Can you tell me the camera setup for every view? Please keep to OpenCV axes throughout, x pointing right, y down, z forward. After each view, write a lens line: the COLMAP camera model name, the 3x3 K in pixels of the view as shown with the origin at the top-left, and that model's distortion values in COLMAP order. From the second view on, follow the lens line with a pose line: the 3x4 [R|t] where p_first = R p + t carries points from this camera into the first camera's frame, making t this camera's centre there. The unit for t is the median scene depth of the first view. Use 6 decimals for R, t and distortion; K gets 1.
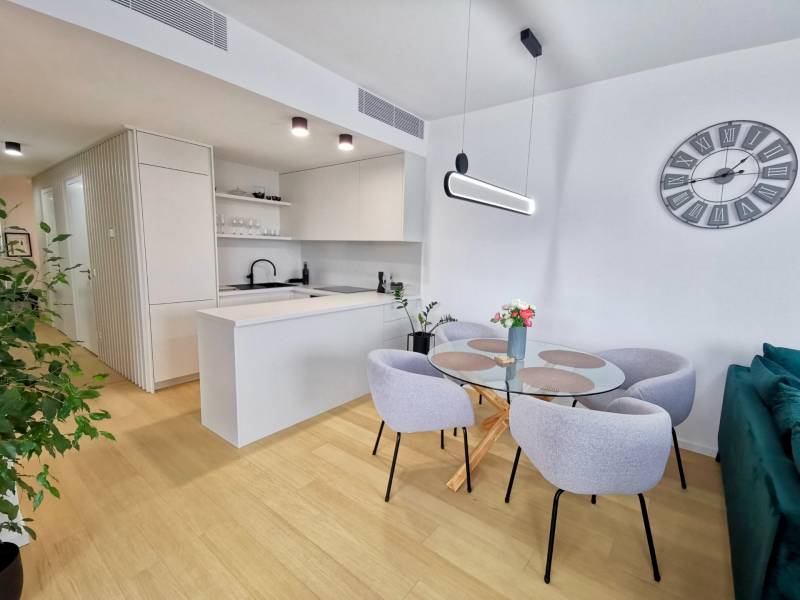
lens RADIAL K [[372.0, 0, 400.0], [0, 372.0, 300.0], [0, 0, 1]] dist [0.028044, -0.009650]
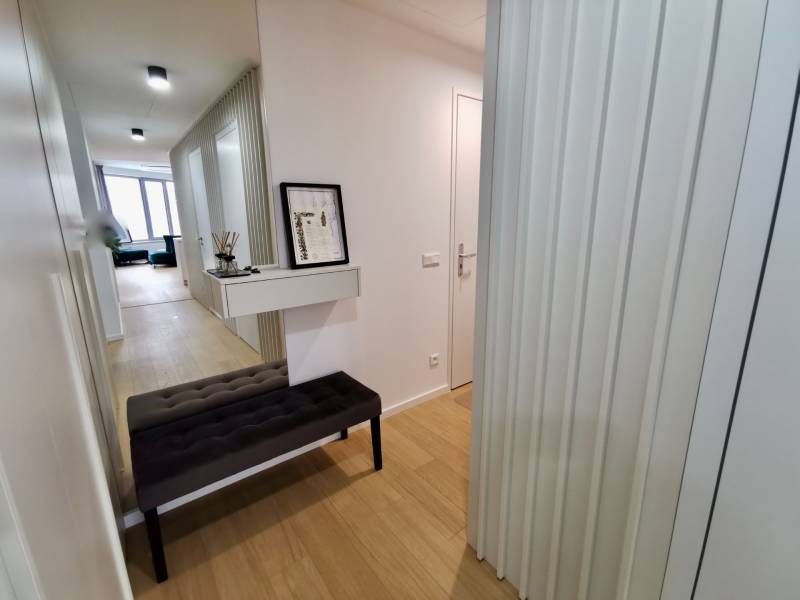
lens RADIAL K [[372.0, 0, 400.0], [0, 372.0, 300.0], [0, 0, 1]] dist [0.028044, -0.009650]
pose [[0.979755, 0.008485, -0.200023, -0.872082], [0.008814, 0.996305, 0.085437, -0.110896], [0.200008, -0.085470, 0.976059, 0.716871]]
